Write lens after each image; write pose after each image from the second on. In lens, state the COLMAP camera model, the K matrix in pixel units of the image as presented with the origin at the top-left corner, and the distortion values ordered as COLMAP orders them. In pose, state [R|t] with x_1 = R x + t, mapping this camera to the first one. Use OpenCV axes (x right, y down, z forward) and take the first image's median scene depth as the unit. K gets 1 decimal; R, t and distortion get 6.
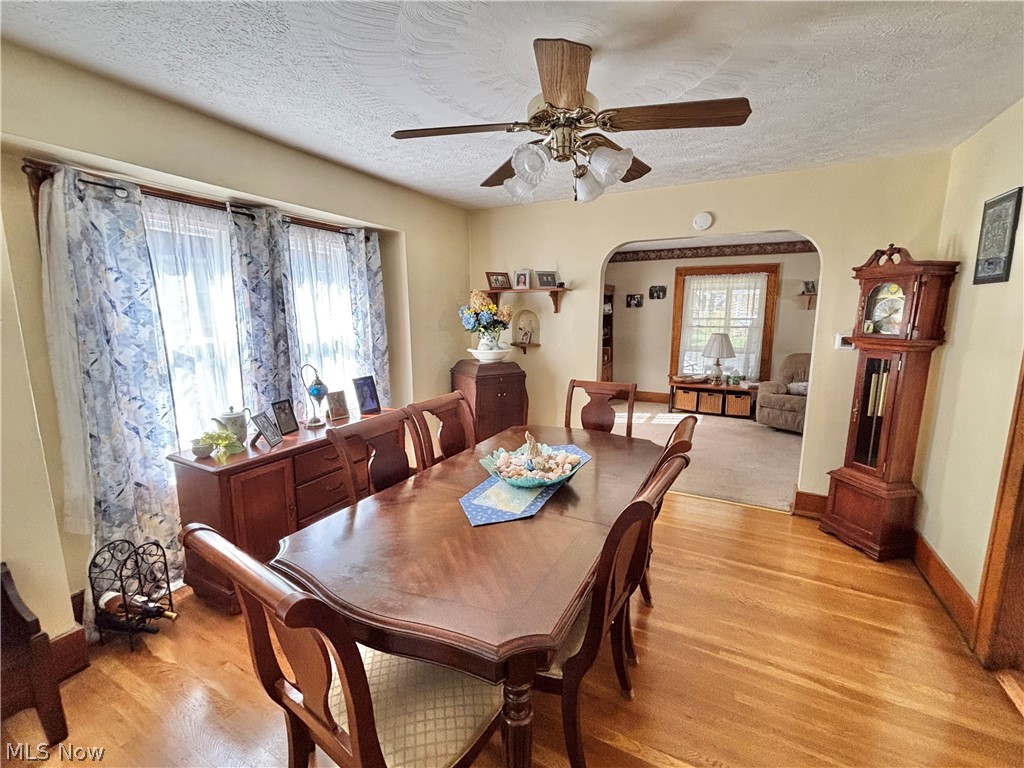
lens RADIAL K [[433.4, 0, 512.0], [0, 433.4, 384.0], [0, 0, 1]] dist [-0.000064, -0.000008]
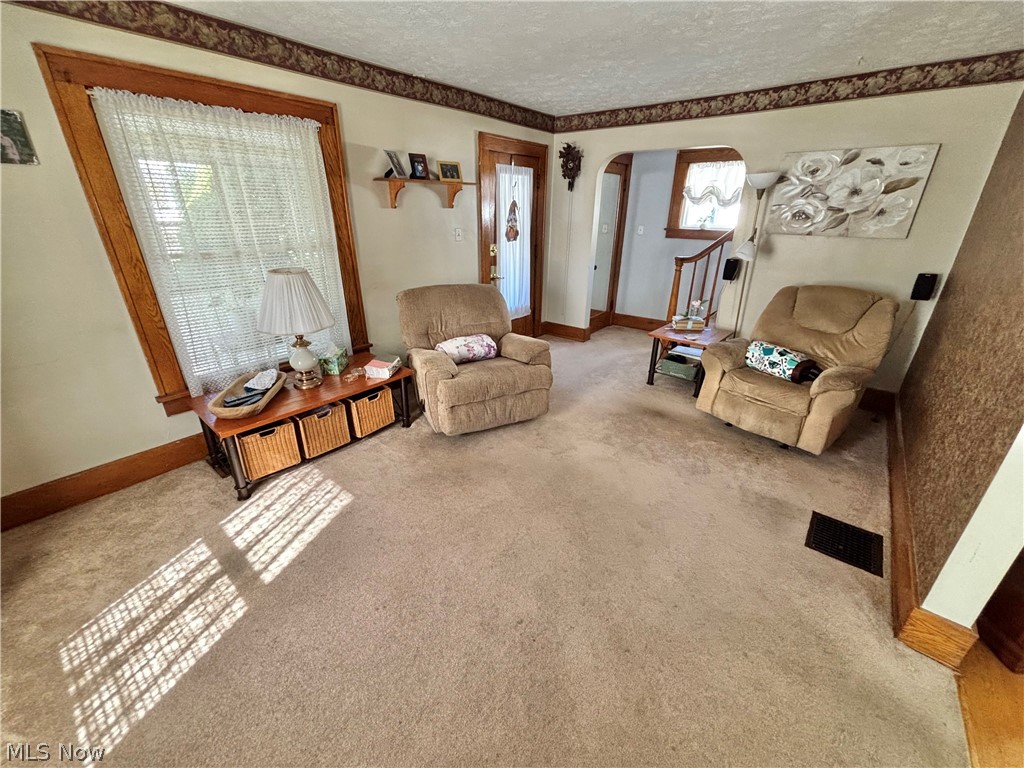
lens RADIAL K [[408.5, 0, 512.0], [0, 408.5, 384.0], [0, 0, 1]] dist [-0.001097, -0.000160]
pose [[0.214611, -0.378824, 0.900241, 0.139089], [0.165744, 0.922475, 0.348668, -0.116940], [-0.962534, 0.074382, 0.260761, 0.707005]]
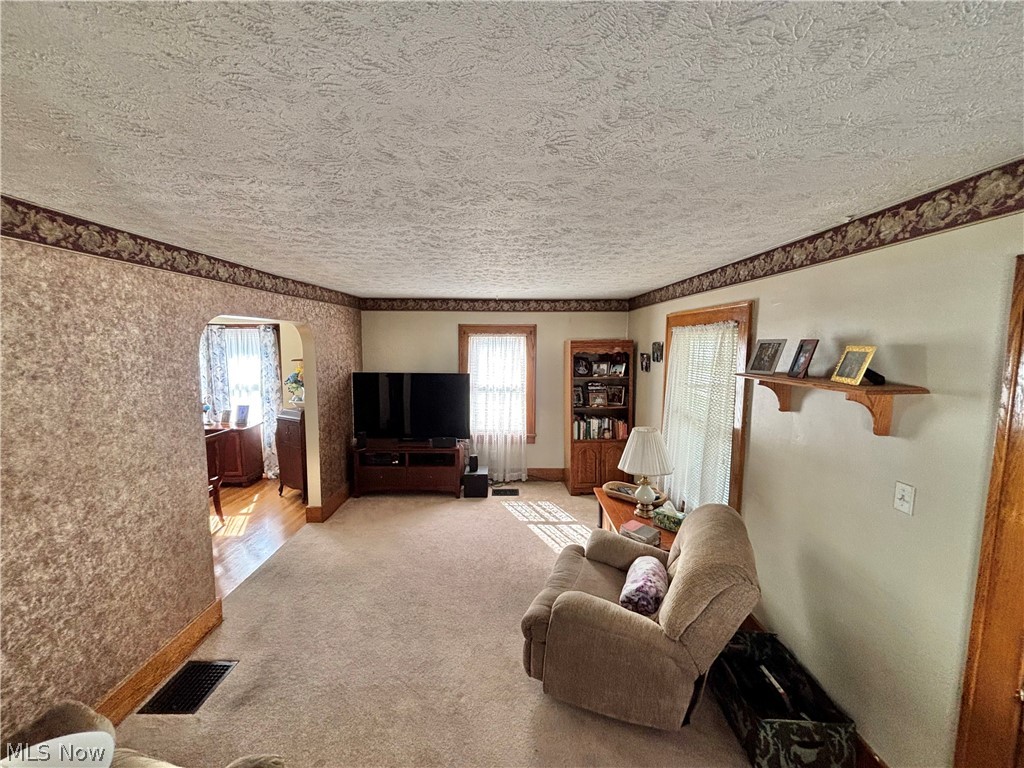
lens RADIAL K [[433.4, 0, 512.0], [0, 433.4, 384.0], [0, 0, 1]] dist [-0.000064, -0.000008]
pose [[0.439387, 0.096044, -0.893149, 0.891396], [-0.153237, 0.987709, 0.030828, -0.166730], [0.885131, 0.123318, 0.448704, 0.584057]]
